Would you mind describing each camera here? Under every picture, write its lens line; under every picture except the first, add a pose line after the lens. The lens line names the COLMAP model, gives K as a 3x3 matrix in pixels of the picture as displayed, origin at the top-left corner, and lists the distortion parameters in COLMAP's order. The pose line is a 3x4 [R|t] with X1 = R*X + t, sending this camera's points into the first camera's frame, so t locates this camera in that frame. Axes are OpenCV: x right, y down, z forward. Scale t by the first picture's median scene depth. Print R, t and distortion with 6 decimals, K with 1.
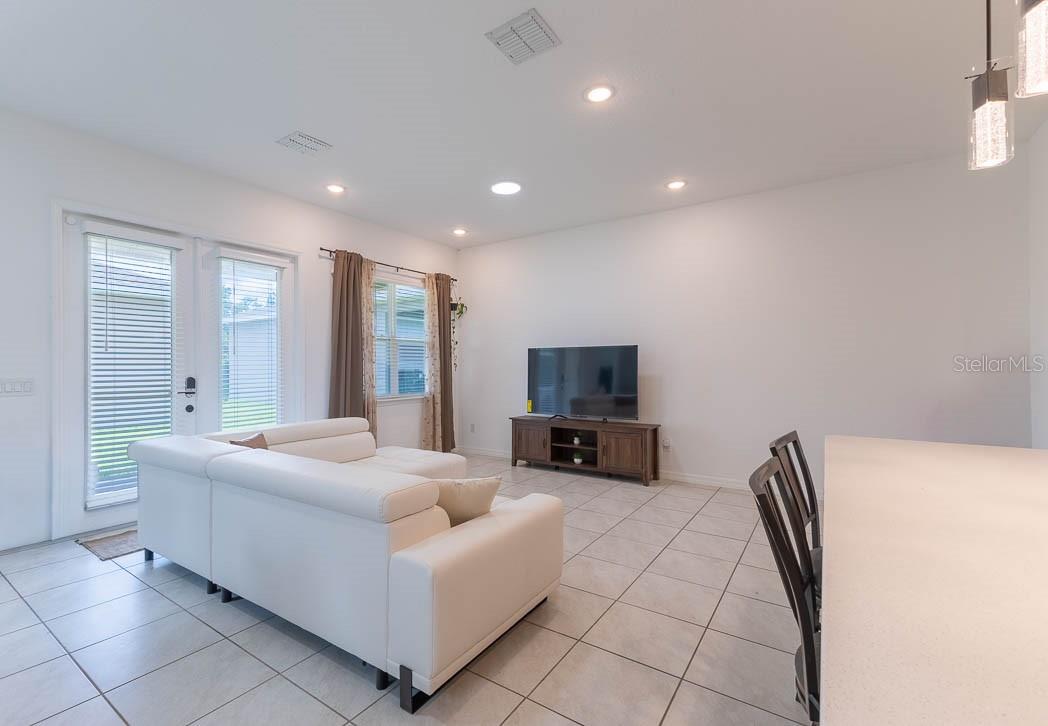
lens RADIAL K [[472.7, 0, 490.2], [0, 472.7, 369.4], [0, 0, 1]] dist [0.004470, -0.001239]
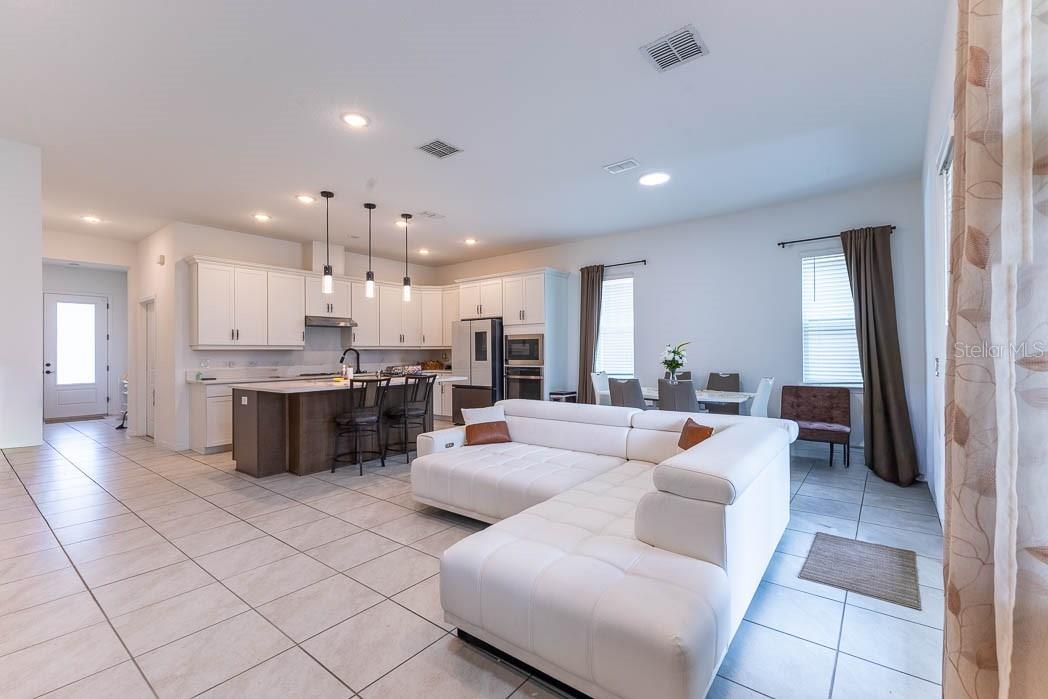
lens RADIAL K [[459.6, 0, 518.5], [0, 459.6, 348.4], [0, 0, 1]] dist [0.011969, -0.002113]
pose [[-0.998726, 0.014722, 0.048267, -0.159722], [0.014590, 0.999889, -0.003077, -0.009006], [-0.048307, -0.002369, -0.998830, 1.486834]]
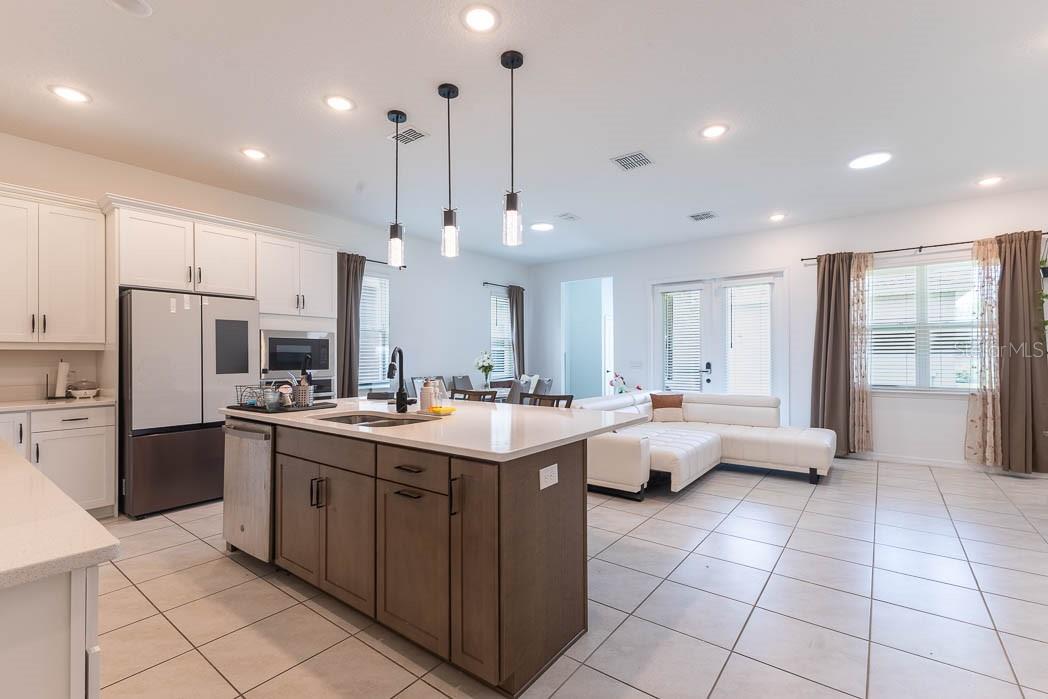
lens RADIAL K [[459.6, 0, 526.3], [0, 459.6, 353.5], [0, 0, 1]] dist [0.011969, -0.002113]
pose [[-0.031930, -0.000960, -0.999490, 1.000557], [-0.003050, 0.999995, -0.000863, -0.011247], [0.999485, 0.003021, -0.031933, 0.386666]]
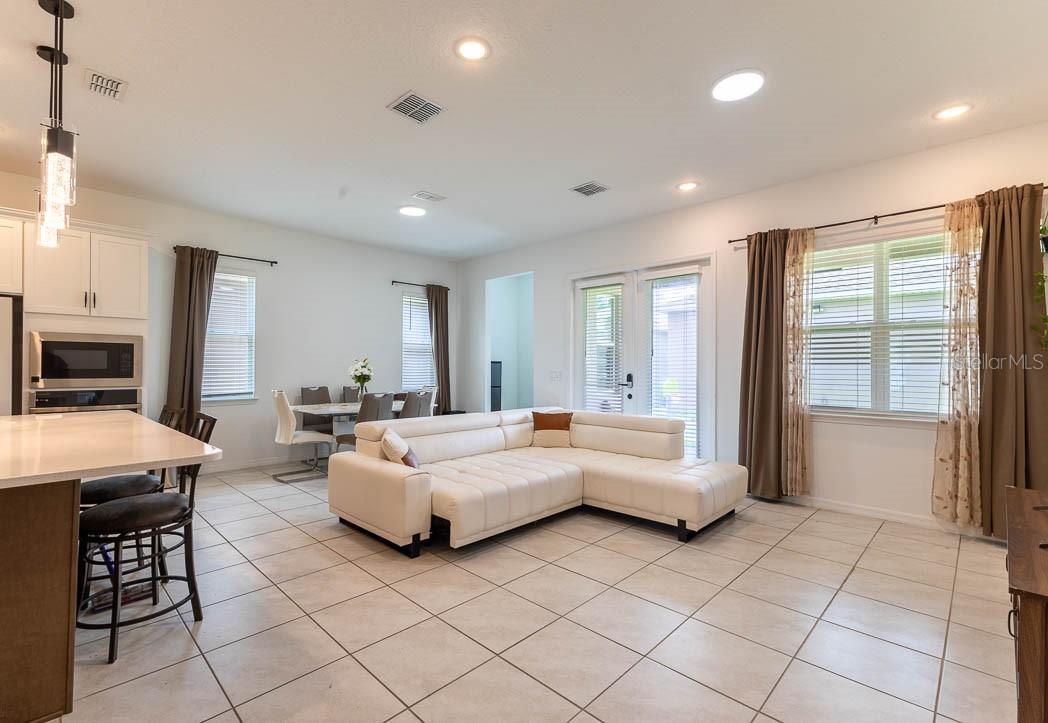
lens RADIAL K [[472.7, 0, 510.3], [0, 472.7, 362.3], [0, 0, 1]] dist [0.004470, -0.001239]
pose [[-0.159878, -0.003078, -0.987132, 0.751196], [-0.009211, 0.999956, -0.001626, -0.010847], [0.987094, 0.008833, -0.159899, 0.846203]]
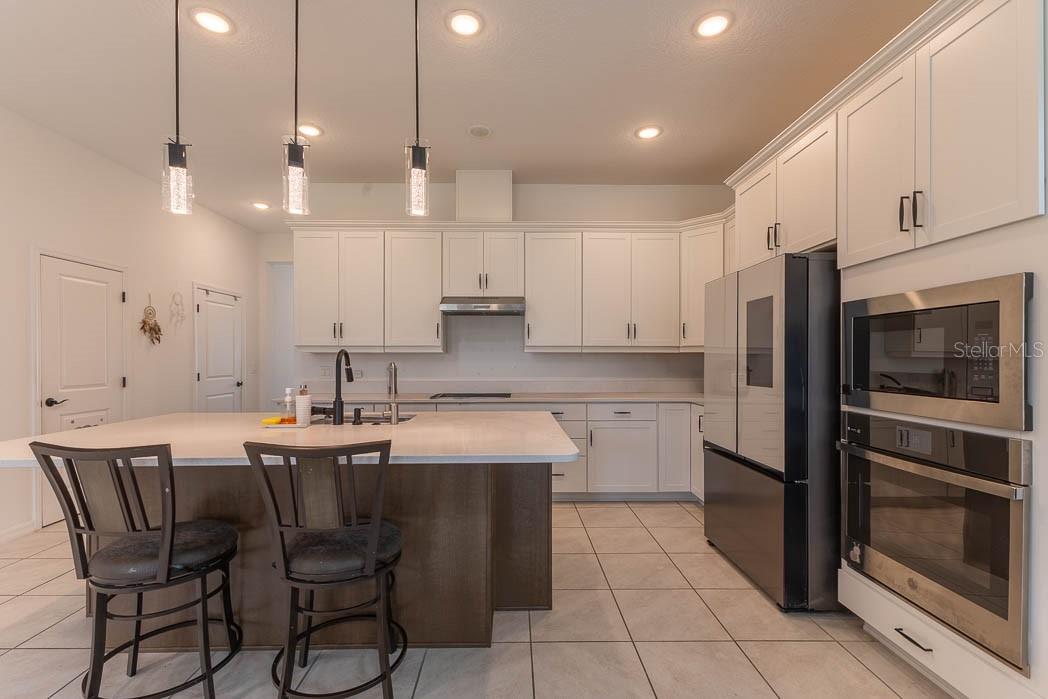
lens RADIAL K [[459.6, 0, 514.1], [0, 459.6, 355.6], [0, 0, 1]] dist [0.011969, -0.002113]
pose [[-0.589426, 0.009074, 0.807772, -0.218983], [0.006367, 0.999958, -0.006587, -0.006324], [-0.807798, 0.001260, -0.589459, 0.343698]]
